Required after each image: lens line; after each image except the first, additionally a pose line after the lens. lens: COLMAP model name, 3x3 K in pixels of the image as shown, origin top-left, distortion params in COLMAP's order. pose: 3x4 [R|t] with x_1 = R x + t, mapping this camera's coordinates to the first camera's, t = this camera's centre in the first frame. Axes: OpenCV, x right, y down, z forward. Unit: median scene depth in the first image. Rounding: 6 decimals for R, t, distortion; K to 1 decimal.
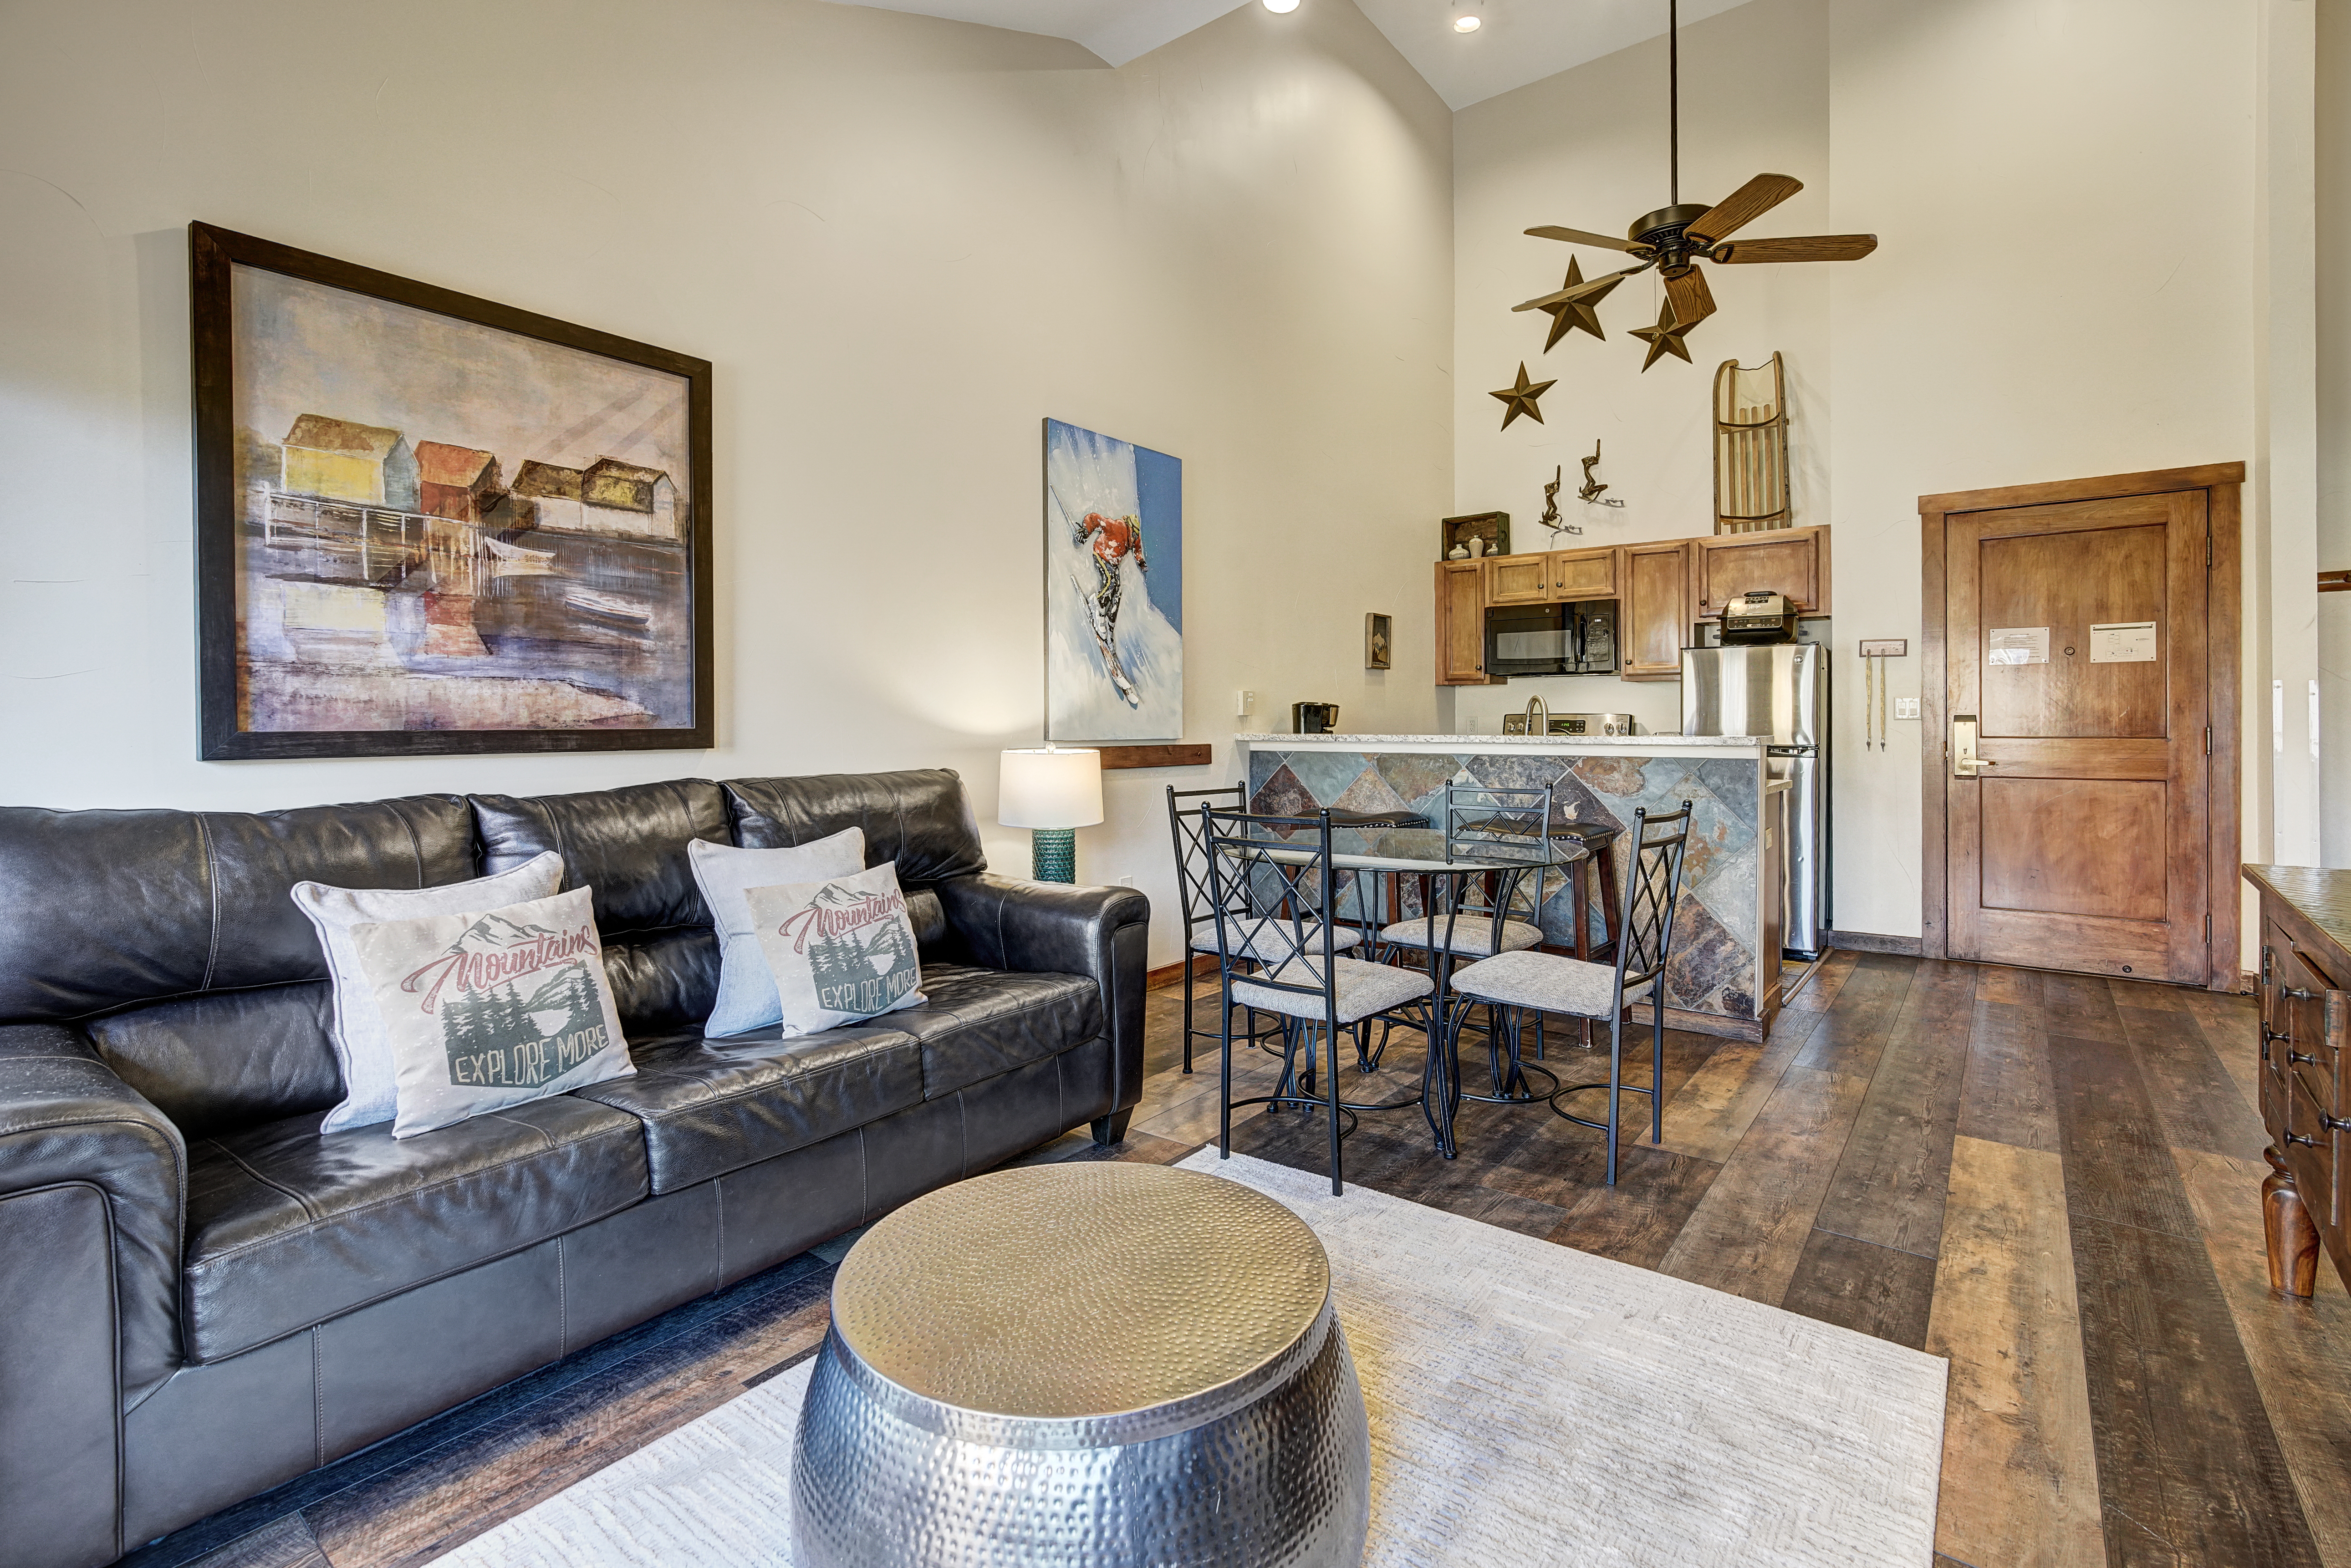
lens RADIAL K [[1062.8, 0, 1199.5], [0, 1062.8, 721.6], [0, 0, 1]] dist [-0.007312, 0.002271]
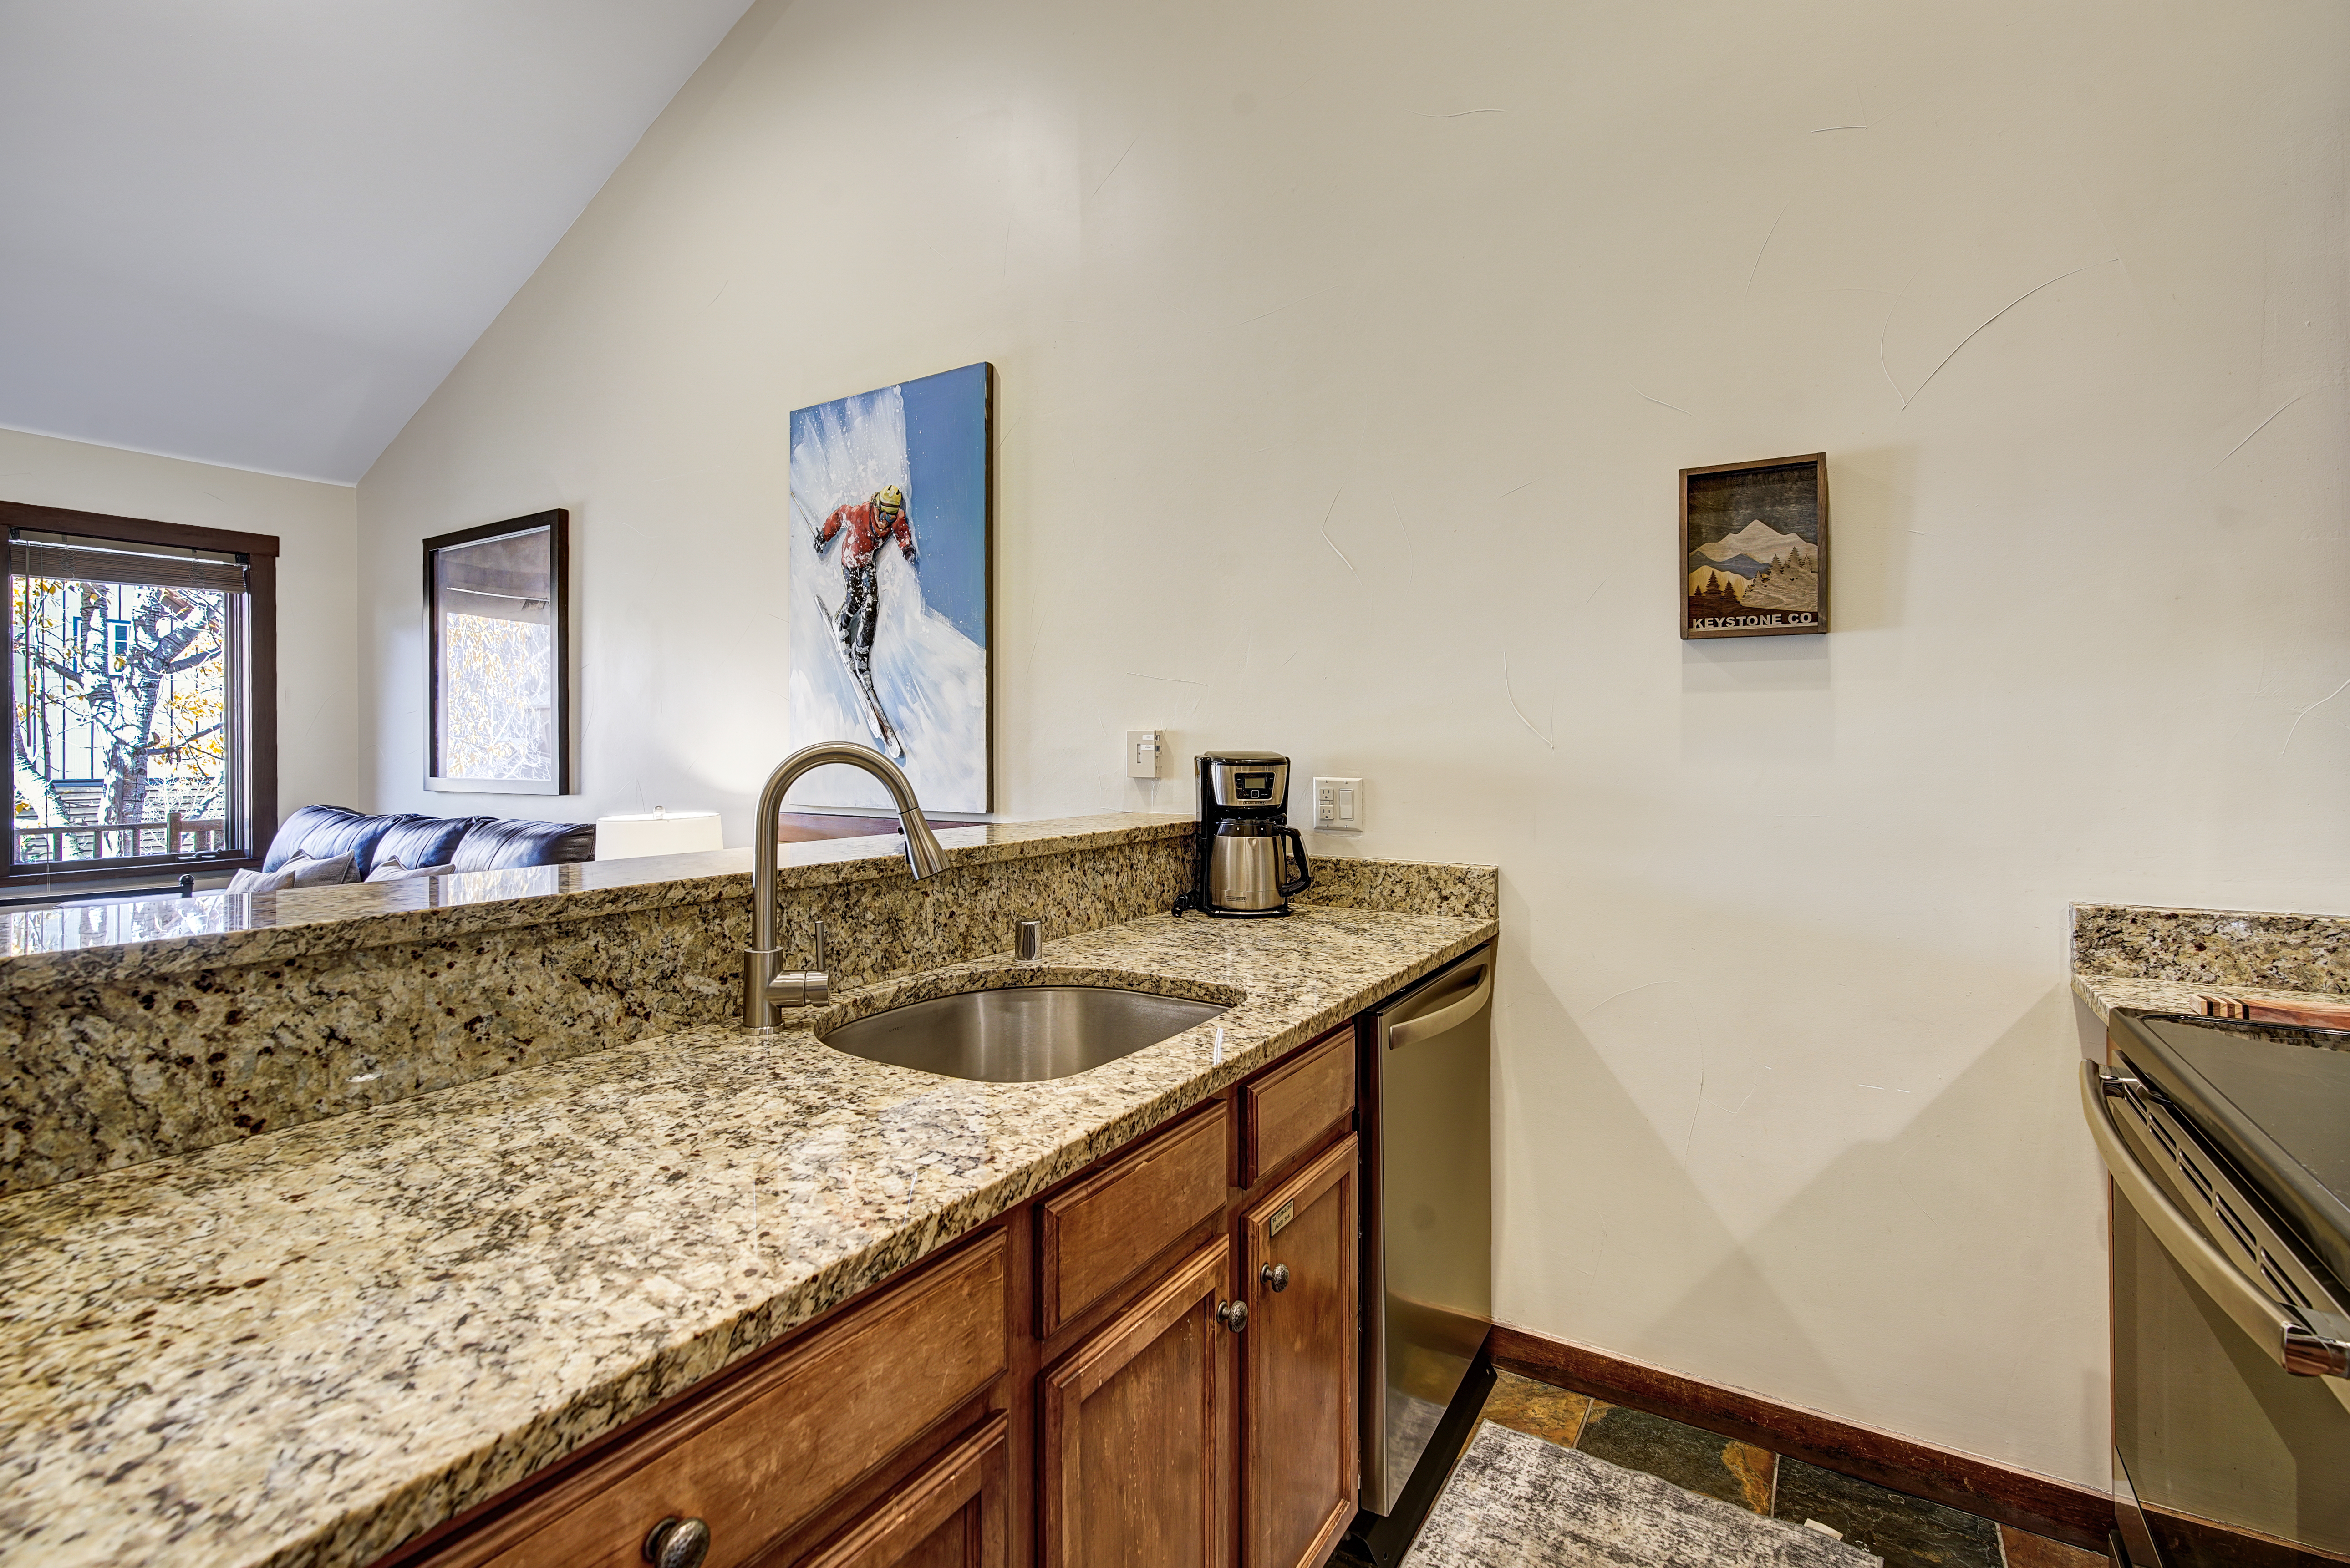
lens RADIAL K [[1062.4, 0, 1185.2], [0, 1062.4, 752.8], [0, 0, 1]] dist [-0.007312, 0.002271]
pose [[0.097504, 0.005591, -0.995219, 0.613797], [0.000208, 0.999984, 0.005638, -0.022887], [0.995235, -0.000757, 0.097501, 1.065175]]
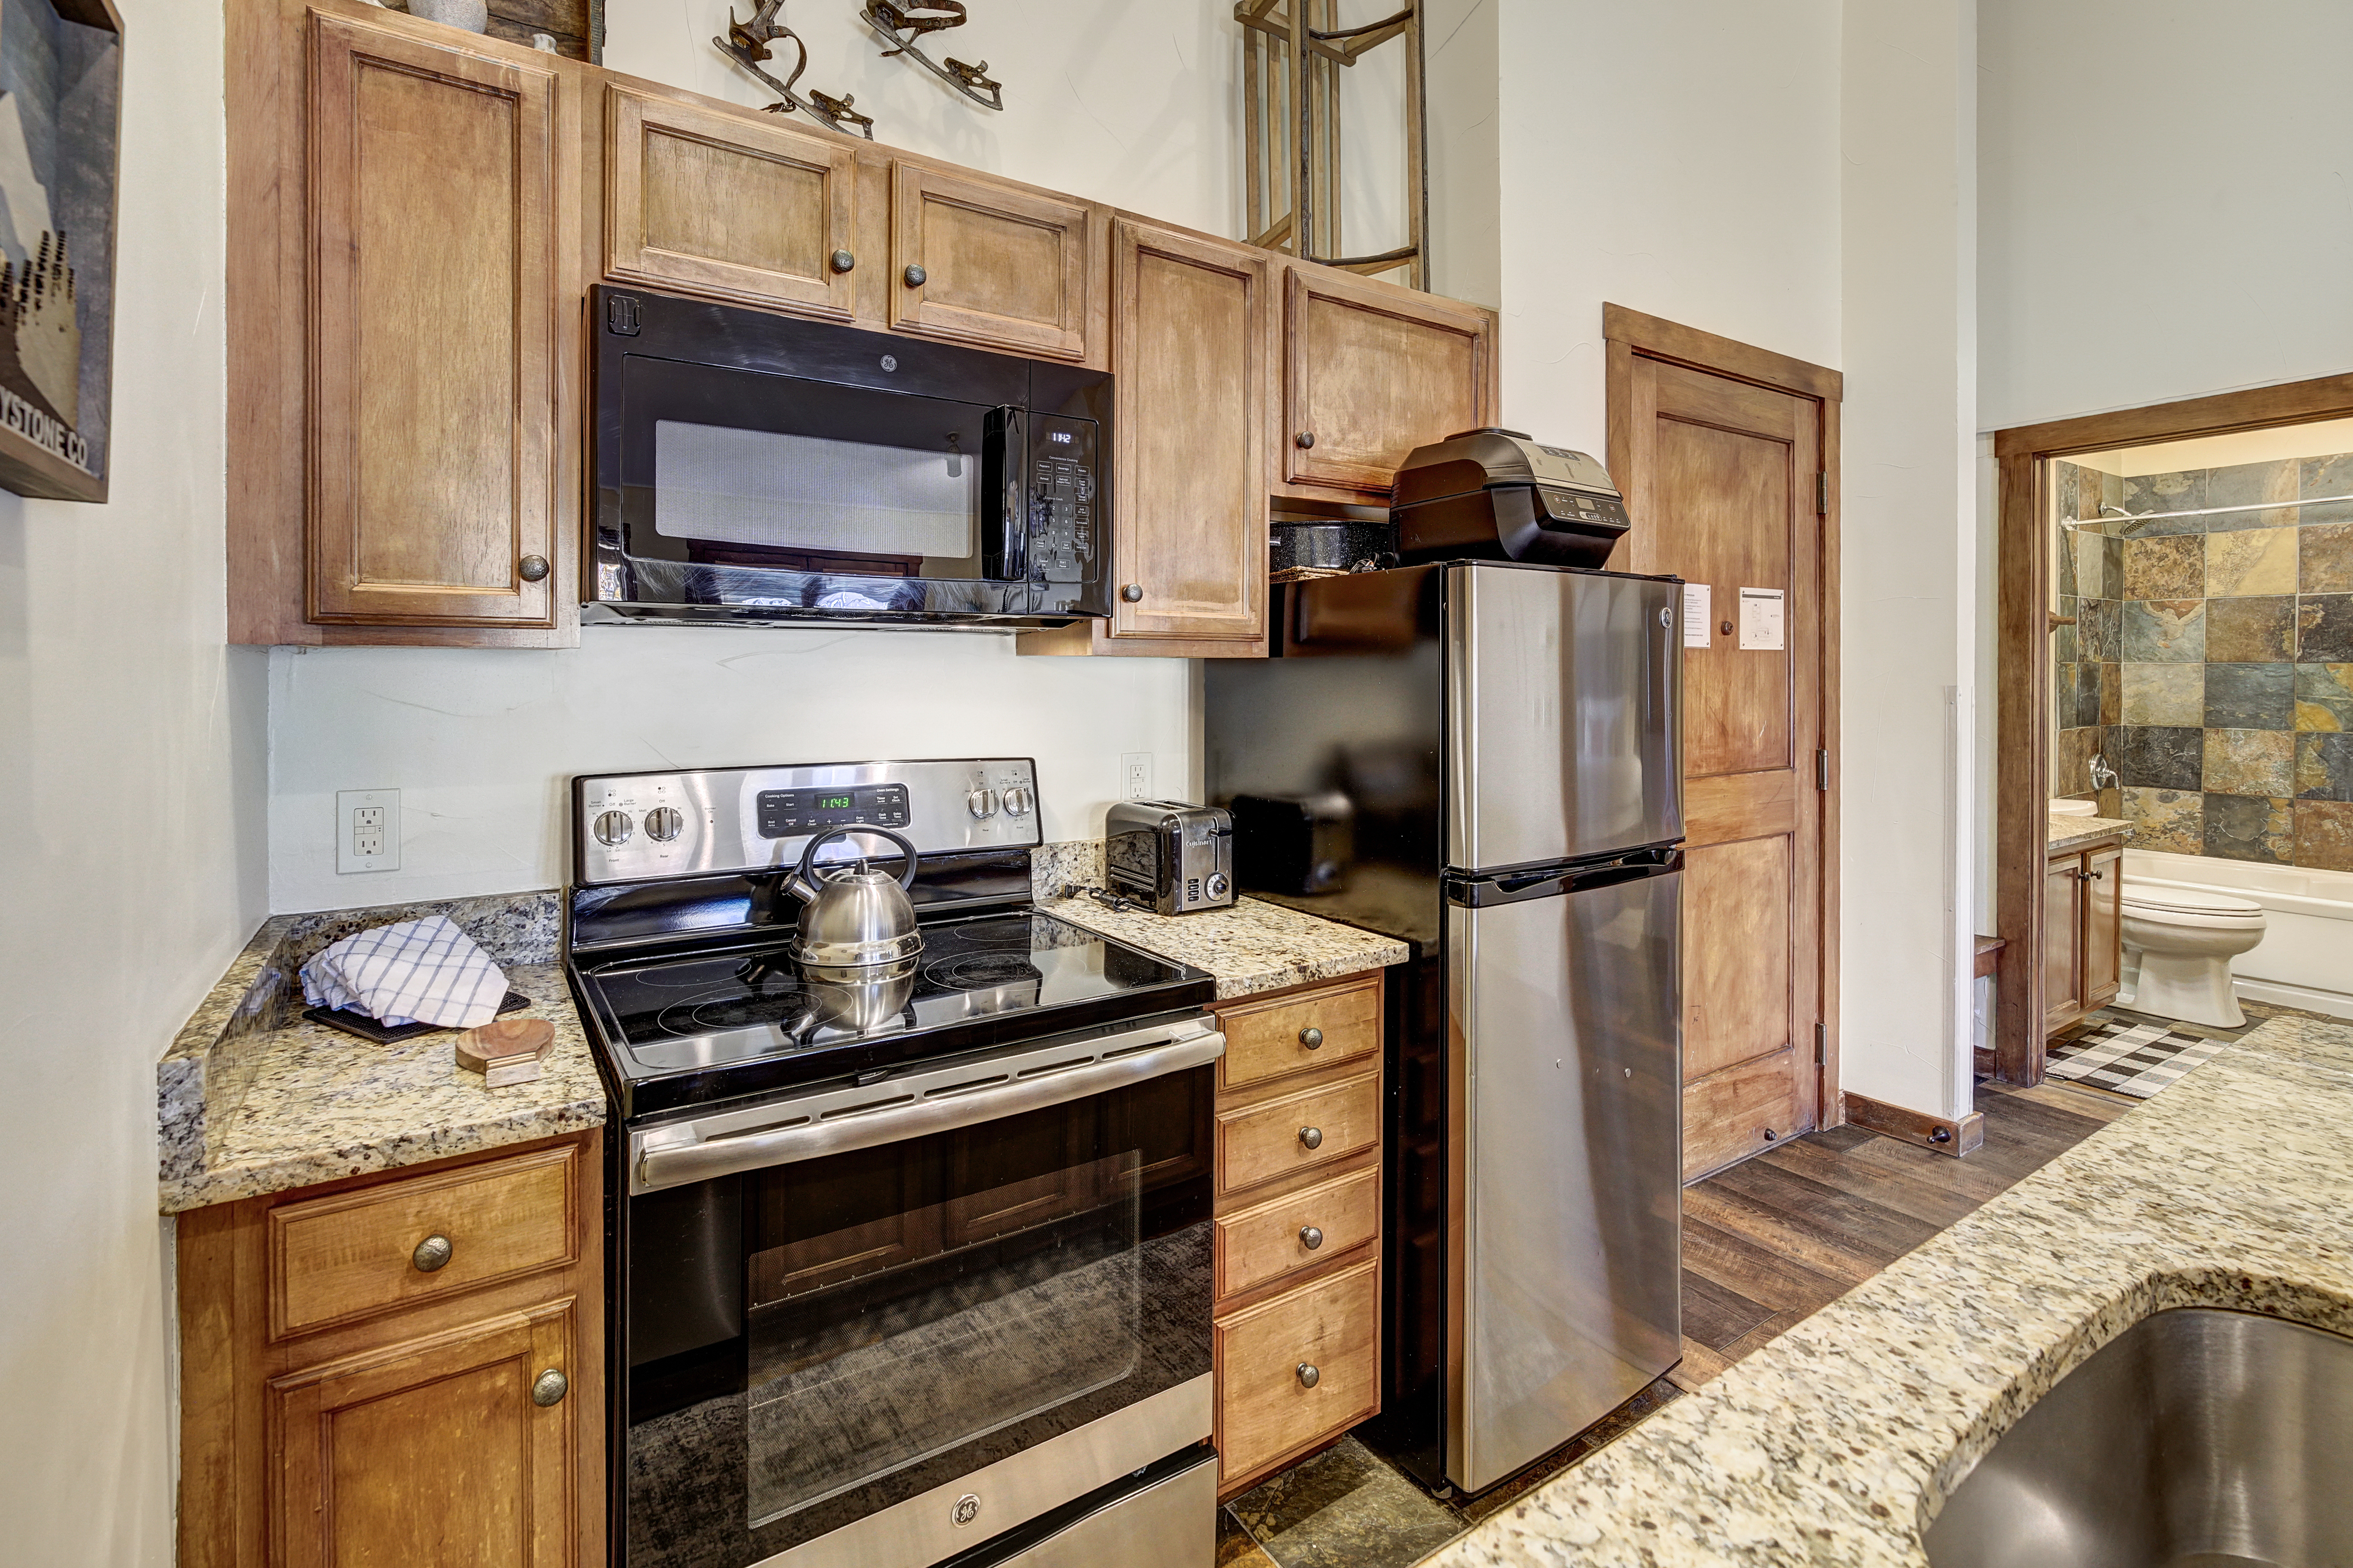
lens RADIAL K [[1063.8, 0, 1186.9], [0, 1063.8, 682.2], [0, 0, 1]] dist [-0.007312, 0.002271]
pose [[0.336060, -0.003576, 0.941834, 0.157105], [0.003978, 0.999989, 0.002378, -0.040404], [-0.941832, 0.002947, 0.336070, 1.151419]]
